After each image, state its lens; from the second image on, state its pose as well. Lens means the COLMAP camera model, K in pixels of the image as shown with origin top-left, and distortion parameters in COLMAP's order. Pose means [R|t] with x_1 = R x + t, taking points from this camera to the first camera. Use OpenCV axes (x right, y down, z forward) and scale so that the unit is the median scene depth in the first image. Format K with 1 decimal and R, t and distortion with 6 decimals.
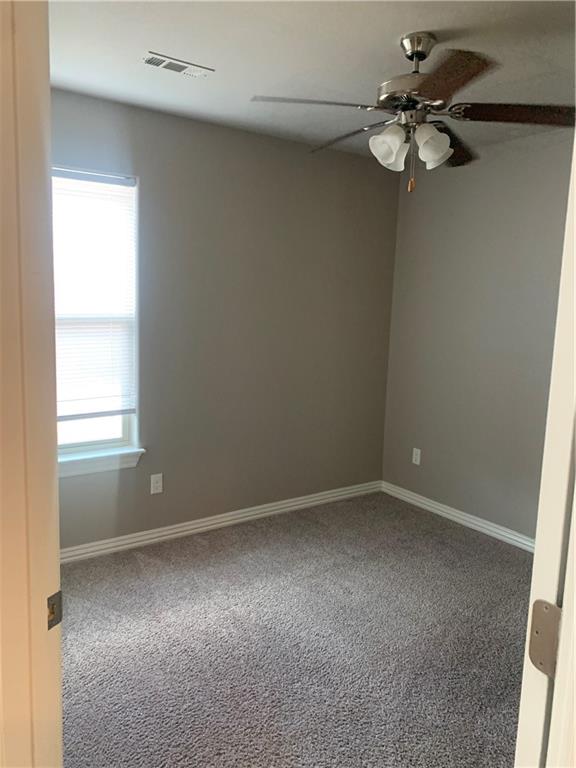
lens RADIAL K [[582.4, 0, 287.2], [0, 582.4, 378.8], [0, 0, 1]] dist [0.051569, -0.041388]
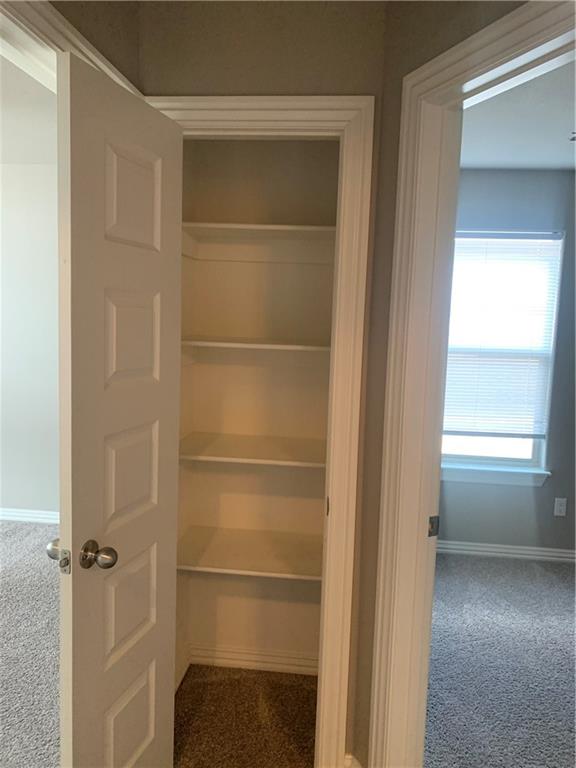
lens RADIAL K [[582.4, 0, 287.2], [0, 582.4, 378.8], [0, 0, 1]] dist [0.051569, -0.041388]
pose [[0.737876, 0.065544, -0.671746, 0.123656], [-0.107287, 0.994009, -0.020860, 0.021743], [0.666355, 0.087462, 0.740488, -0.168659]]
